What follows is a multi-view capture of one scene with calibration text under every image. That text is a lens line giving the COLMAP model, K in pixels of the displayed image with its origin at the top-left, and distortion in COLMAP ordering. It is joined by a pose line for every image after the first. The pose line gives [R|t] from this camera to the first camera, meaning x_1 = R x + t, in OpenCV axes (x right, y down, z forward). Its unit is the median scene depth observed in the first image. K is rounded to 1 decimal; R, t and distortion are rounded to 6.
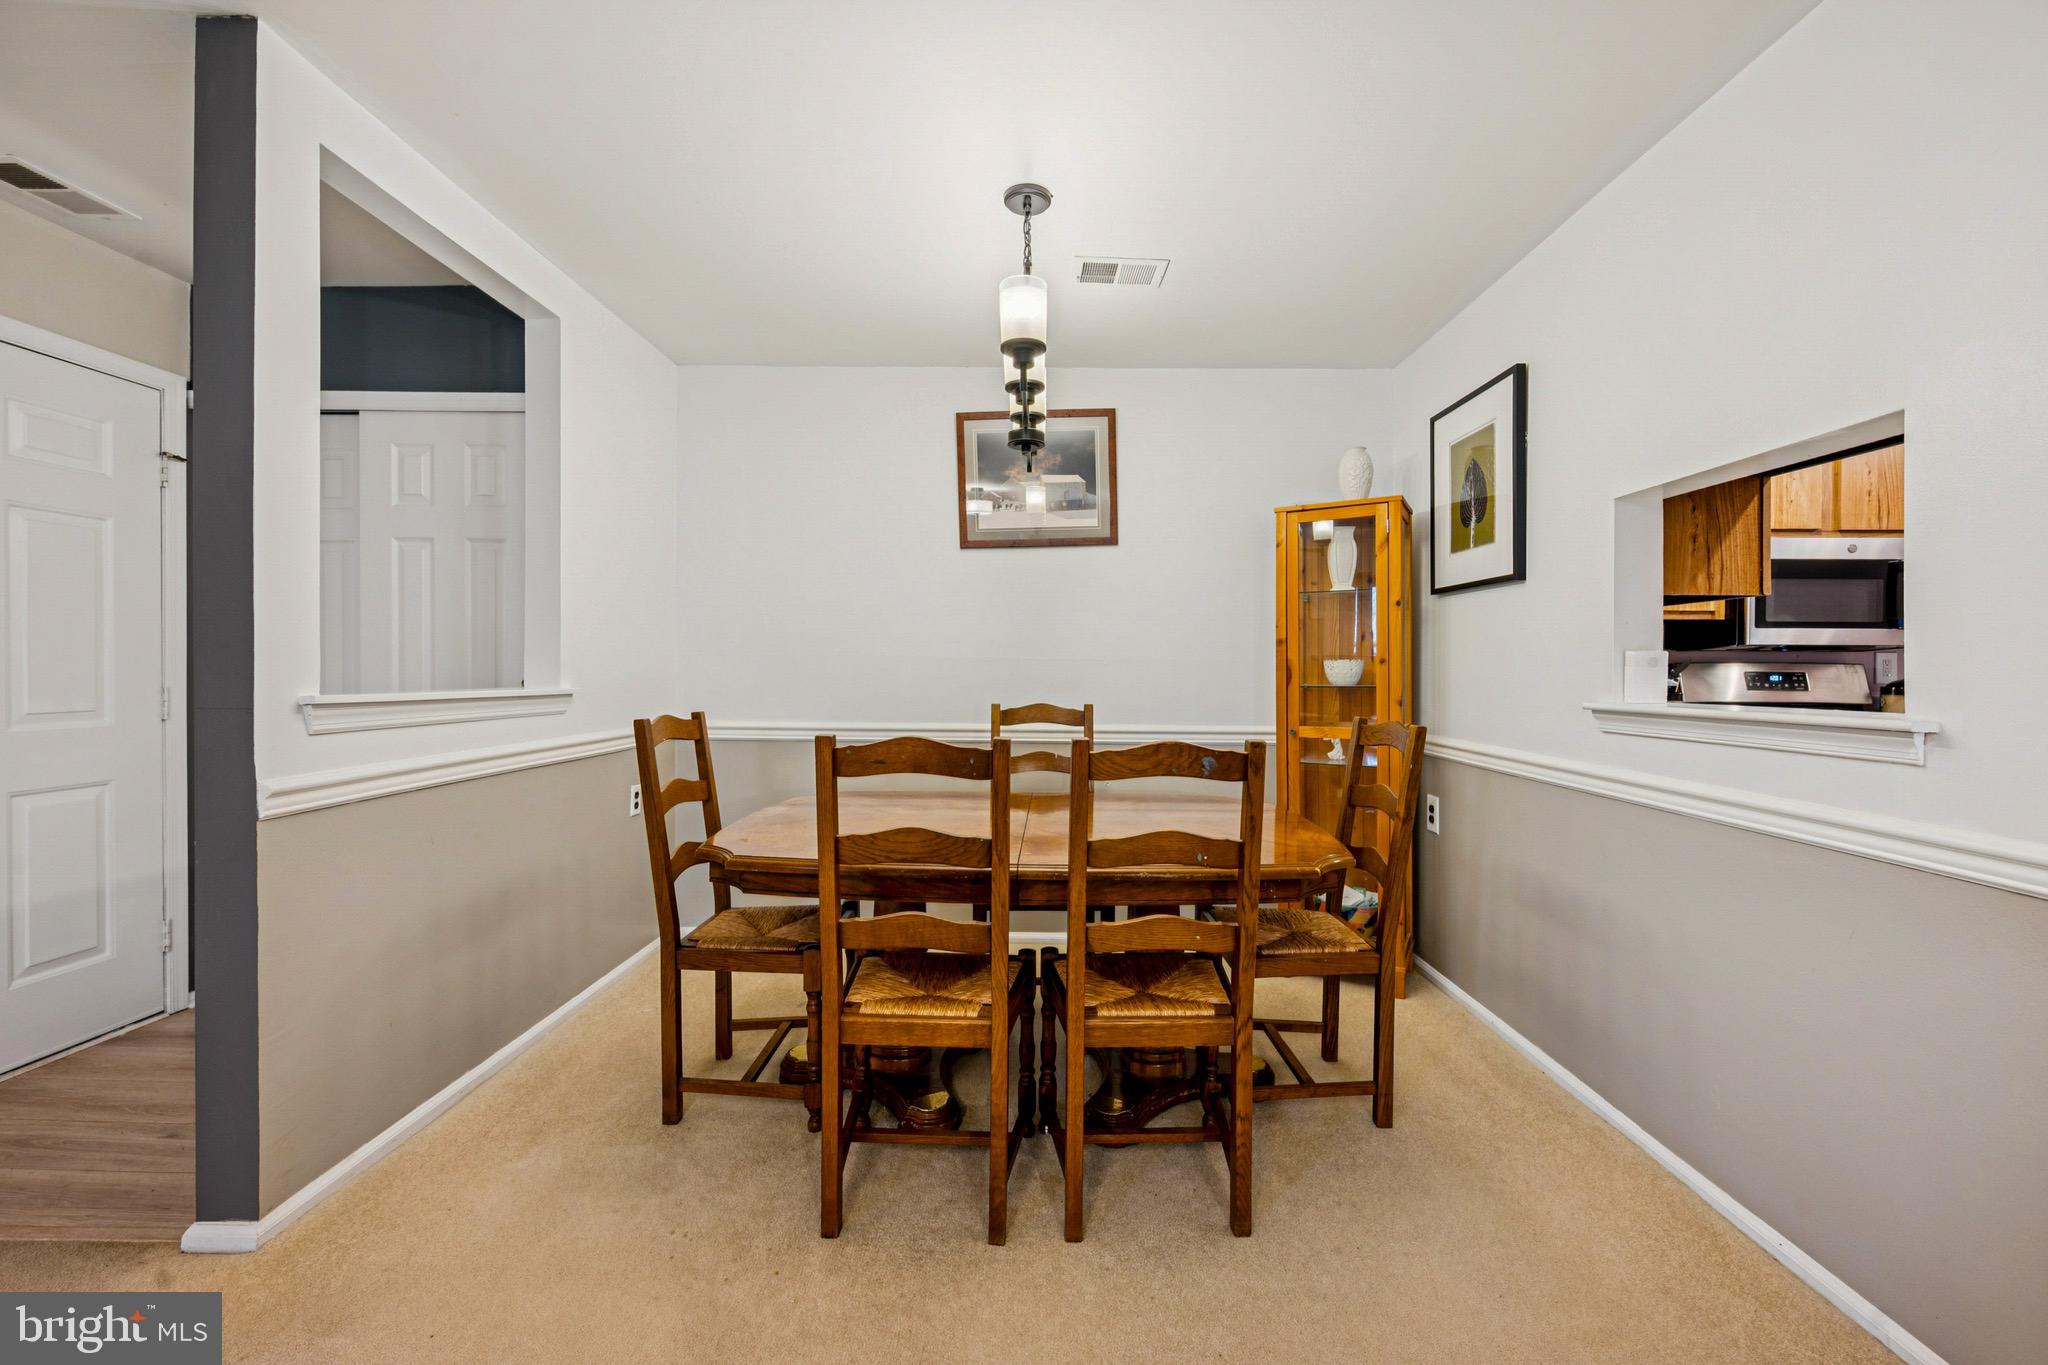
lens RADIAL K [[834.6, 0, 1017.7], [0, 834.6, 669.5], [0, 0, 1]] dist [-0.005807, 0.001824]
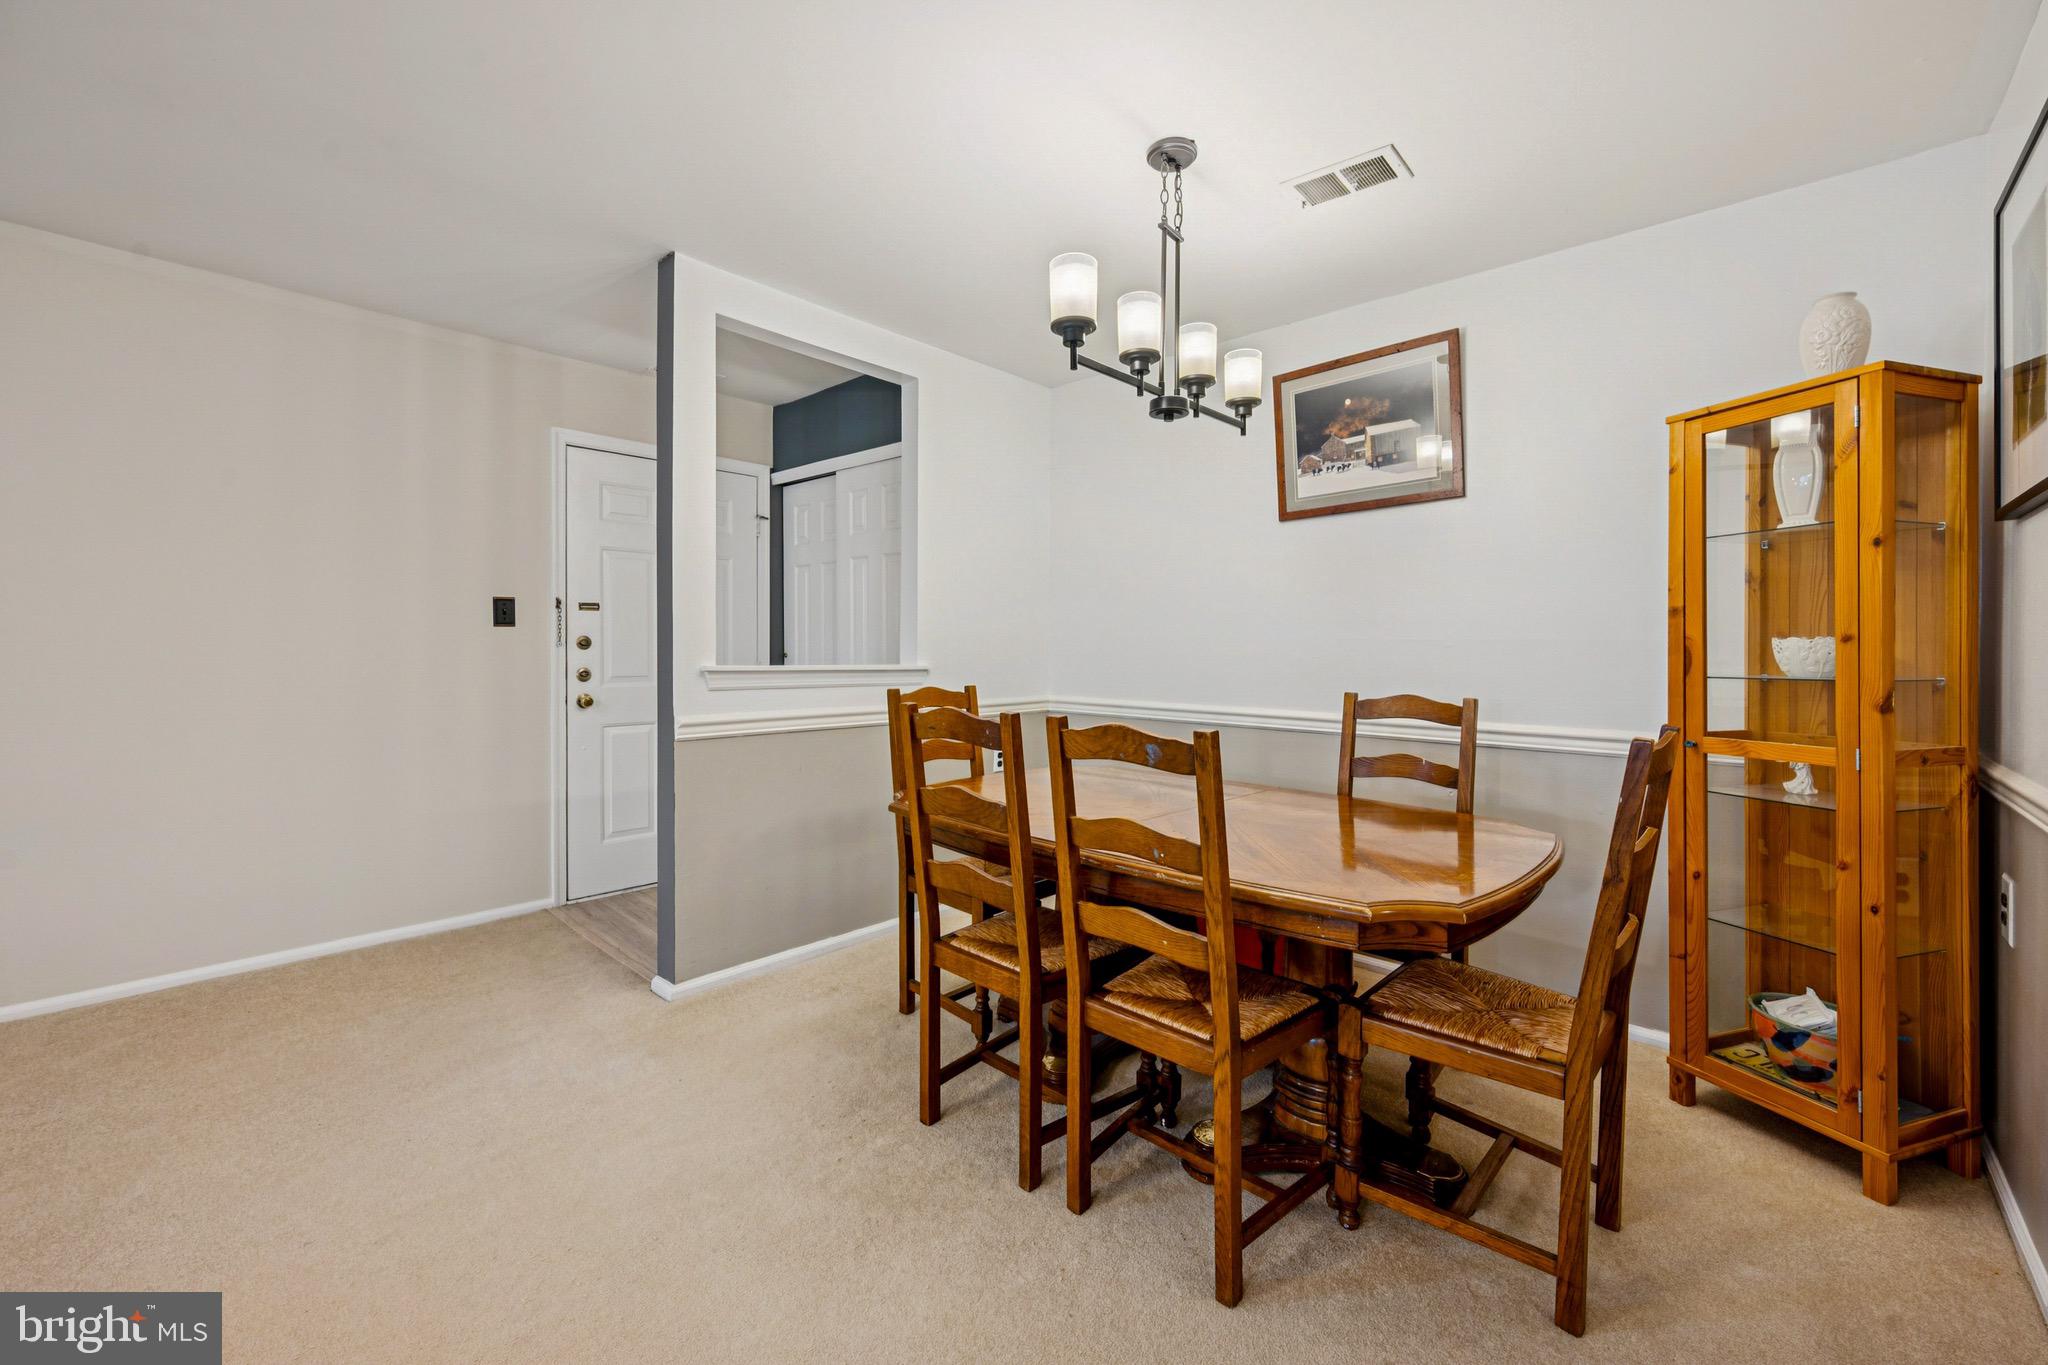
lens RADIAL K [[834.6, 0, 1005.5], [0, 834.6, 655.5], [0, 0, 1]] dist [-0.005807, 0.001824]
pose [[0.734114, 0.003209, -0.679019, 0.418153], [-0.005540, 0.999984, -0.001264, 0.007401], [0.679004, 0.004690, 0.734120, 0.142541]]
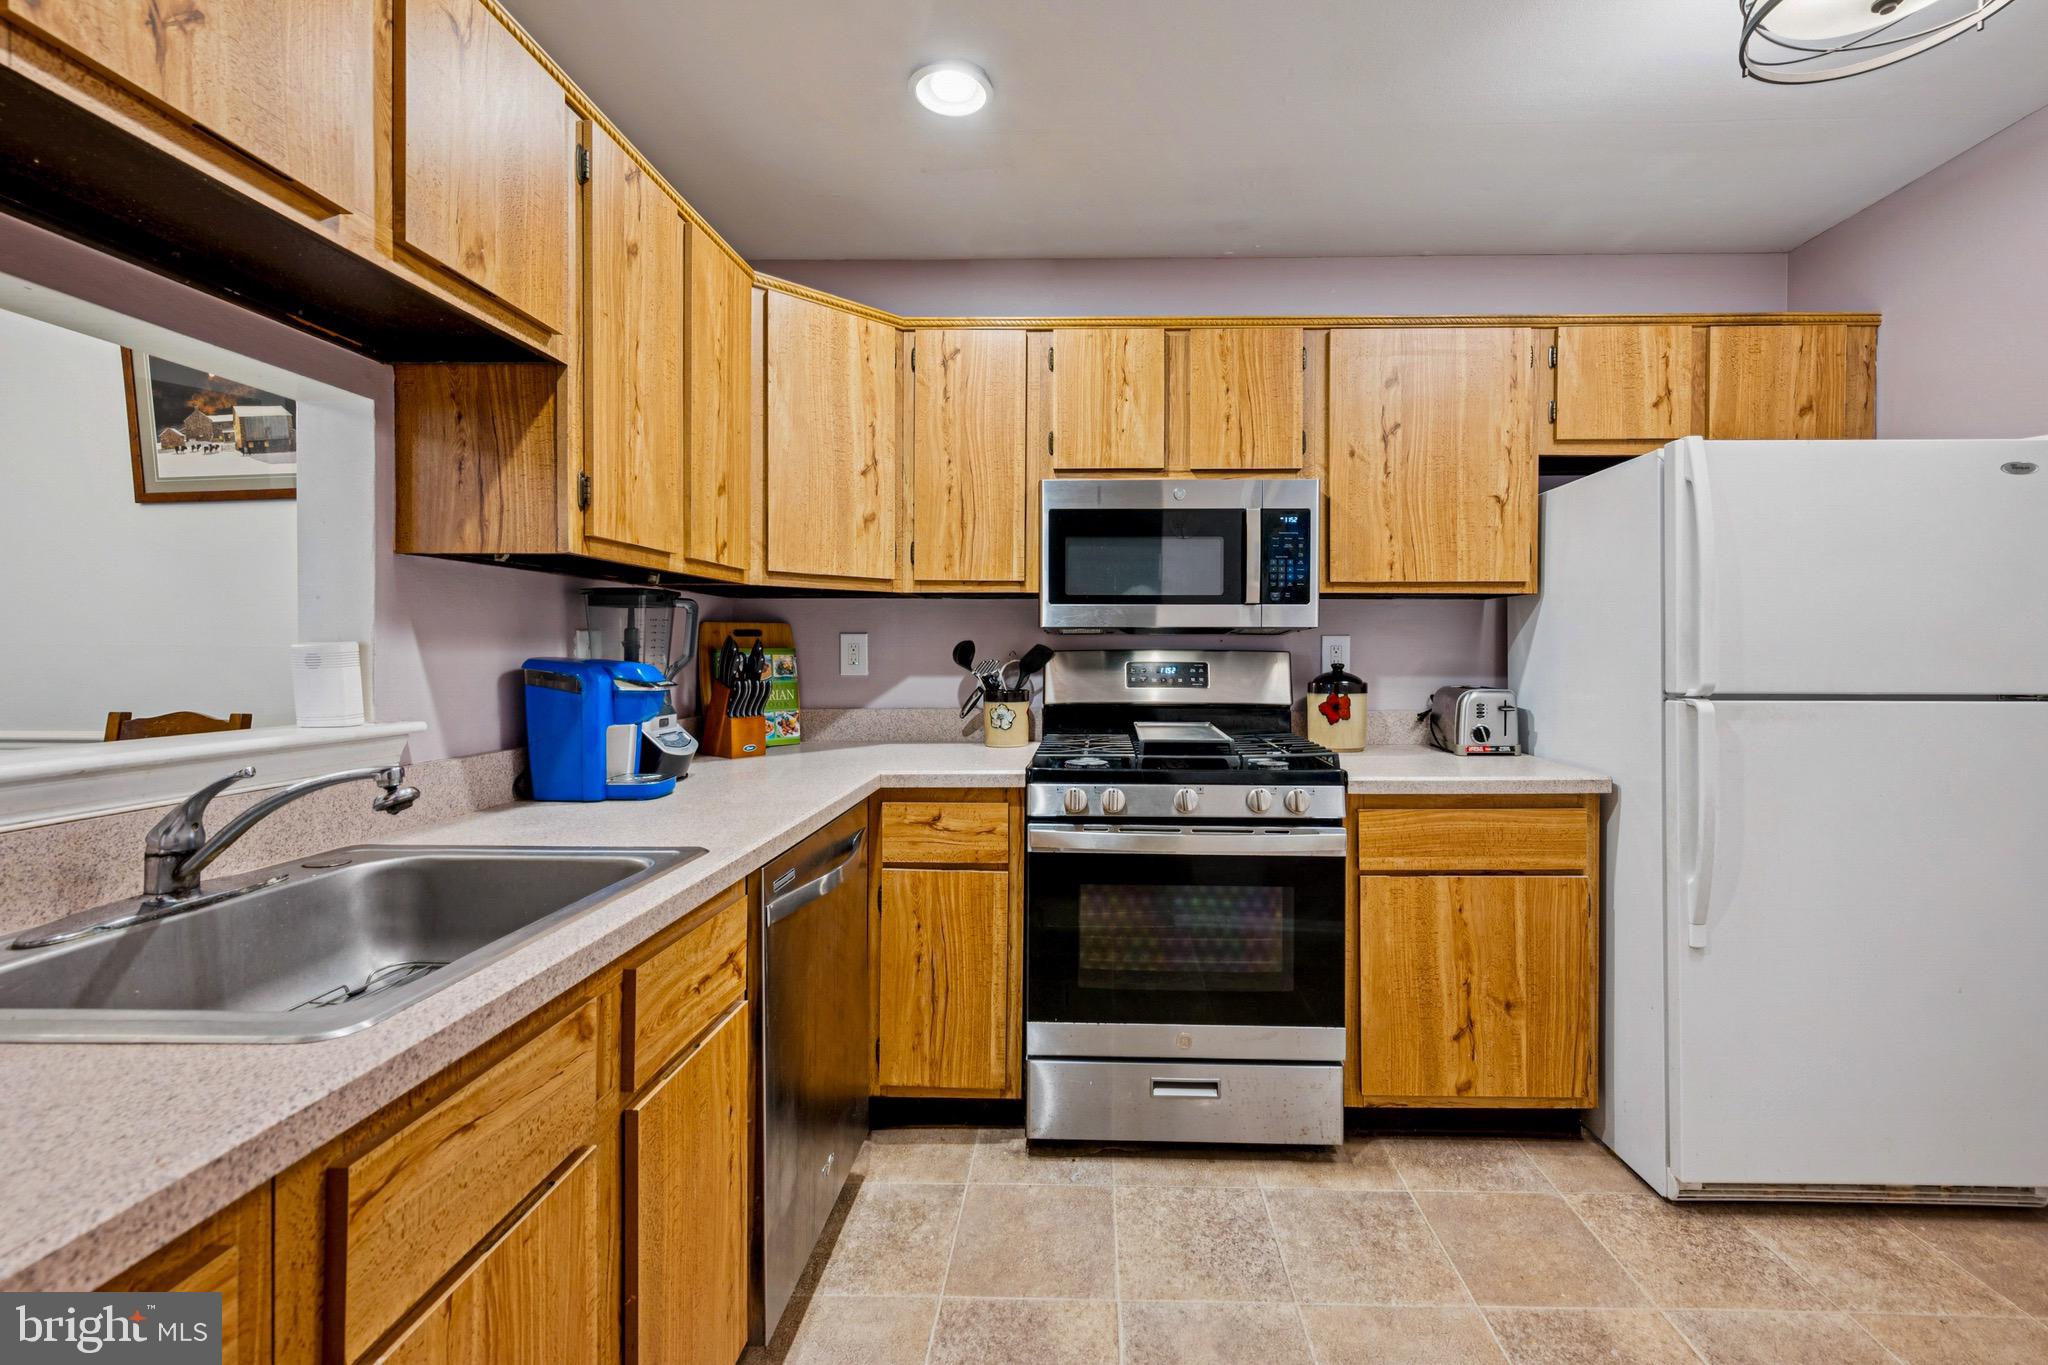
lens RADIAL K [[834.6, 0, 1025.7], [0, 834.6, 649.5], [0, 0, 1]] dist [-0.005807, 0.001824]
pose [[0.999956, -0.001568, -0.009273, 0.939850], [0.001668, 0.999941, 0.010715, -0.020127], [0.009255, -0.010730, 0.999900, 0.293820]]
